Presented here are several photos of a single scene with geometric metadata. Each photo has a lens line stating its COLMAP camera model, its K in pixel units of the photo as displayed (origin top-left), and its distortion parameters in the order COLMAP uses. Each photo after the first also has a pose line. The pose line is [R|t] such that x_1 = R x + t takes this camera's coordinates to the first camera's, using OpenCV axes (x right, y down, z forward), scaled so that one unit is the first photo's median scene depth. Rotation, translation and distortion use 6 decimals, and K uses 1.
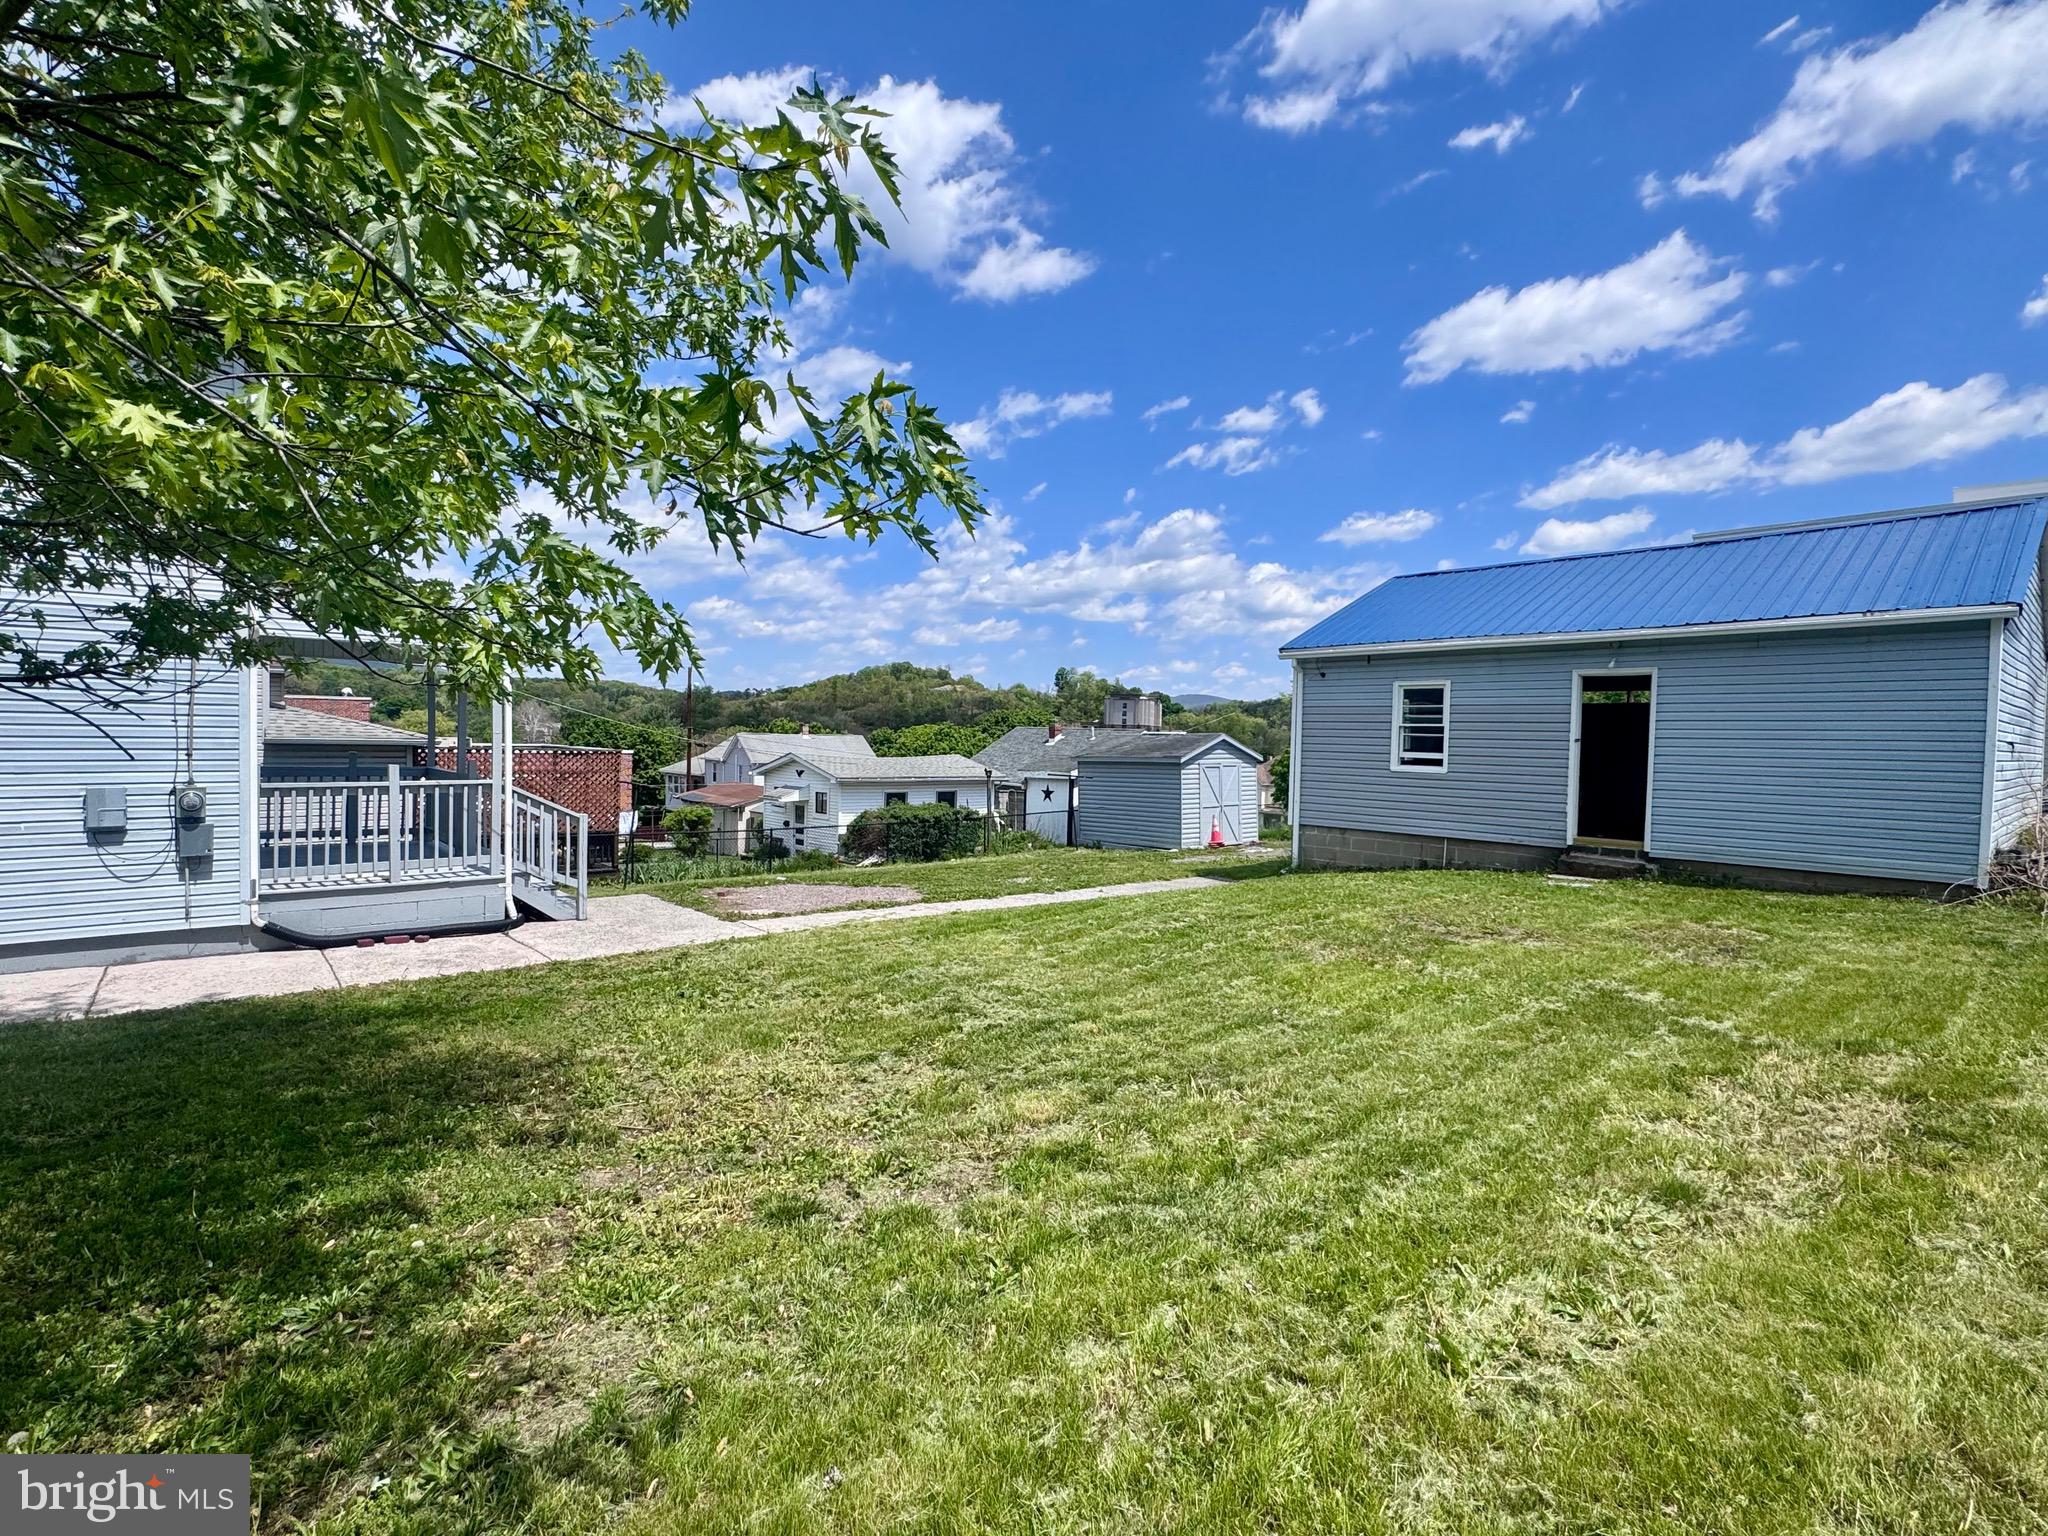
lens RADIAL K [[975.2, 0, 1024.0], [0, 975.2, 768.0], [0, 0, 1]] dist [-0.000642, -0.000184]
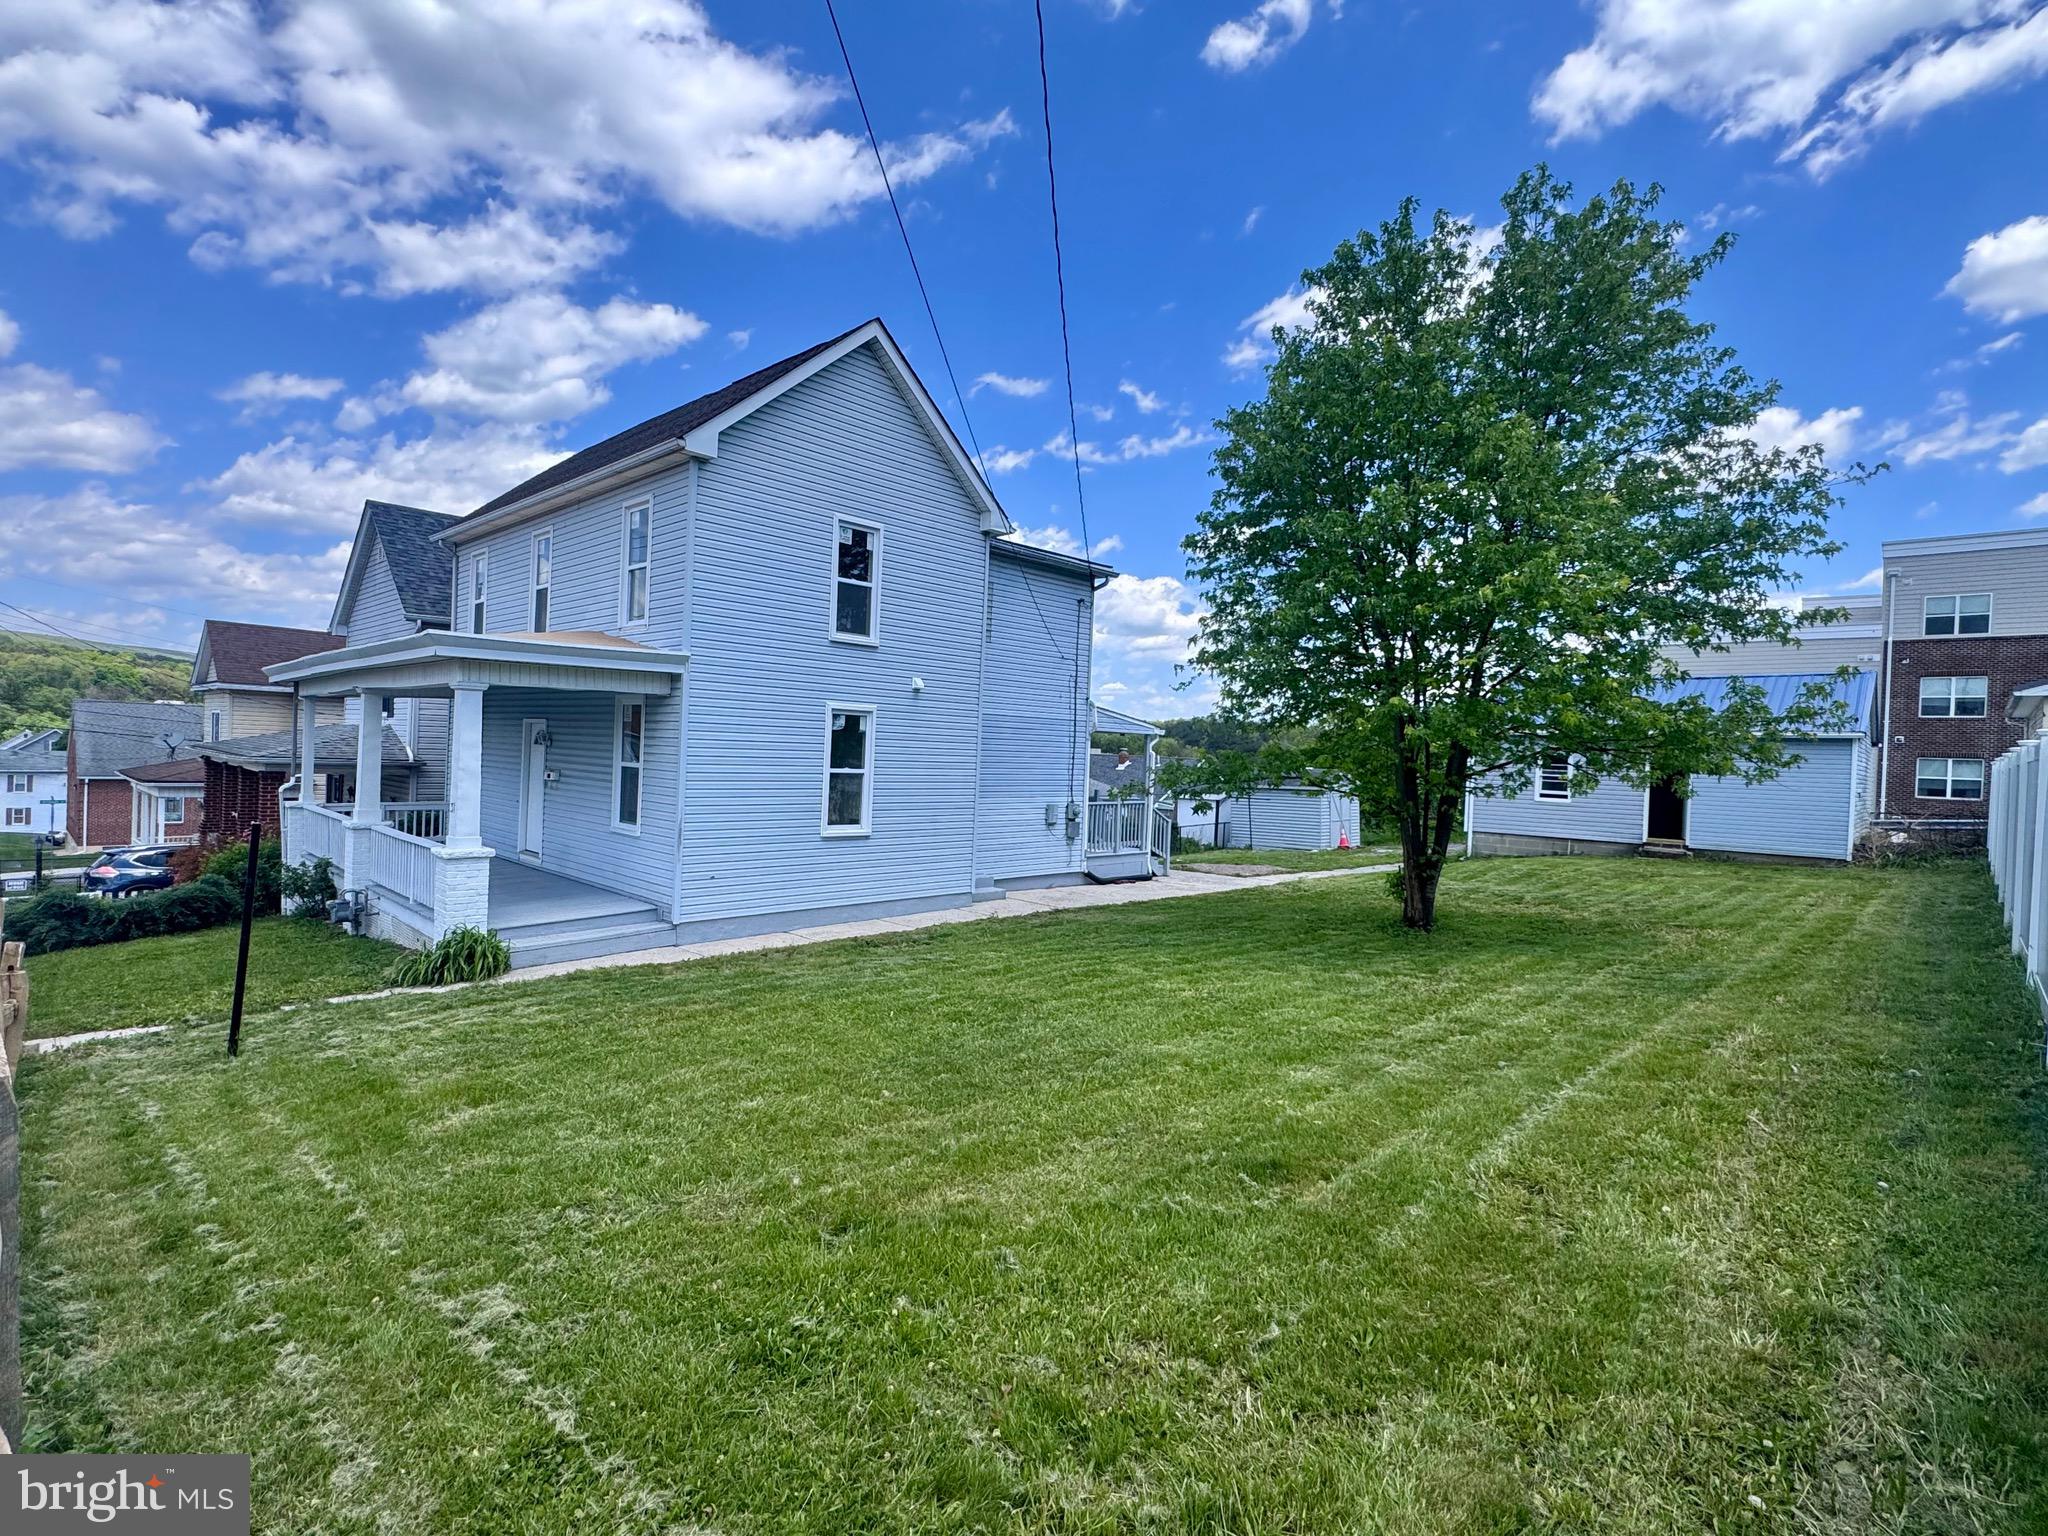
lens RADIAL K [[981.9, 0, 1024.0], [0, 981.9, 768.0], [0, 0, 1]] dist [-0.015603, -0.000092]
pose [[0.992494, 0.020122, 0.120623, -0.897870], [-0.018206, 0.999690, -0.016966, -0.009890], [-0.120927, 0.014643, 0.992553, -0.751438]]
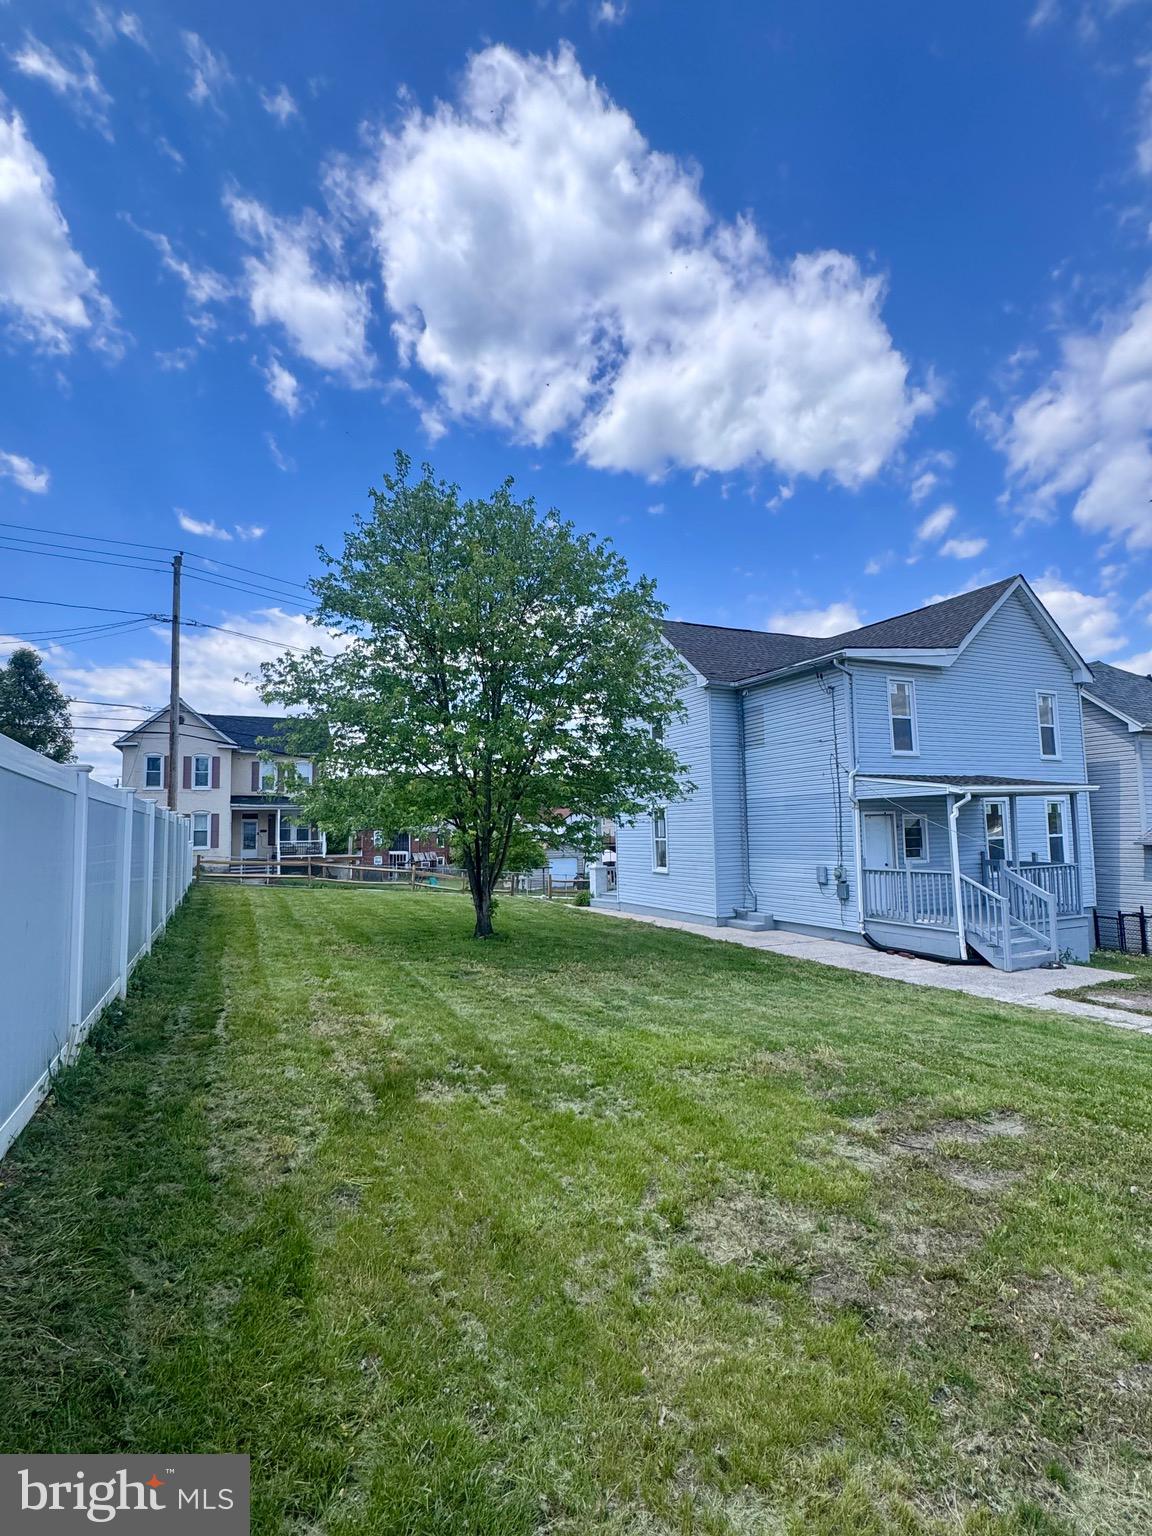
lens RADIAL K [[731.4, 0, 576.0], [0, 731.4, 768.0], [0, 0, 1]] dist [-0.000642, -0.000184]
pose [[-0.232538, -0.098931, -0.967543, 0.688905], [-0.021521, 0.995093, -0.096576, -0.019297], [0.972349, -0.001635, -0.233526, 0.600343]]
